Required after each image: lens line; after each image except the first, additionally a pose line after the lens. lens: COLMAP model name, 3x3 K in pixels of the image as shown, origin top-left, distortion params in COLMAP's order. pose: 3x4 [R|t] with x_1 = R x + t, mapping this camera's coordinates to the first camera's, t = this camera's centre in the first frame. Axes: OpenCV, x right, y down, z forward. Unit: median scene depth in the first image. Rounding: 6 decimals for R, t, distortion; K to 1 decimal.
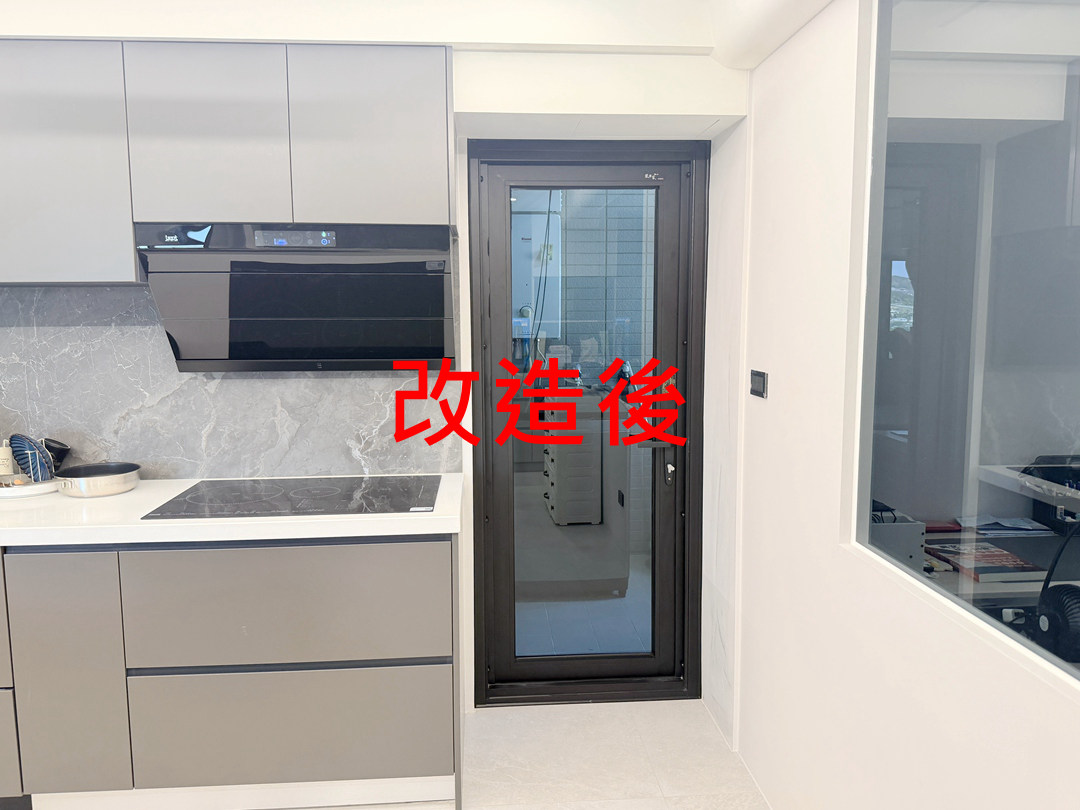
lens RADIAL K [[816.4, 0, 540.0], [0, 816.4, 405.0], [0, 0, 1]] dist [0.126644, -0.219518]
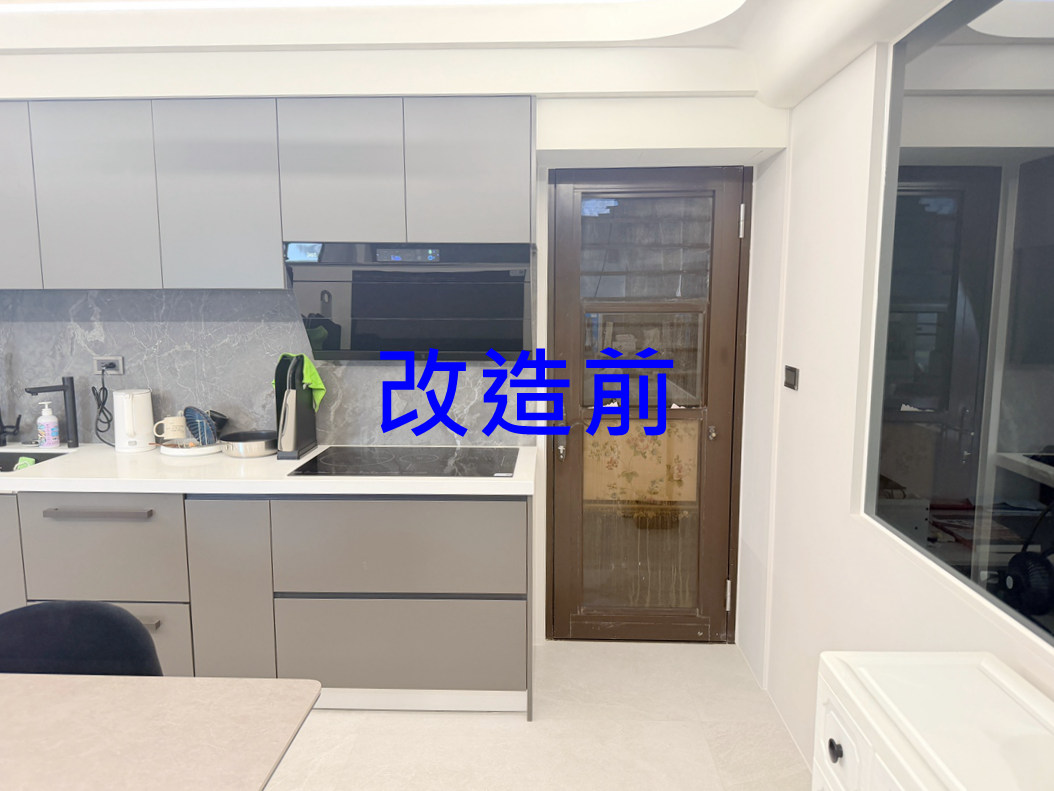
lens RADIAL K [[796.8, 0, 527.0], [0, 796.8, 395.5], [0, 0, 1]] dist [0.126644, -0.219518]
pose [[0.994377, 0.020659, -0.103859, 0.012470], [-0.018825, 0.999650, 0.018606, -0.014709], [0.104207, -0.016547, 0.994418, -0.179361]]
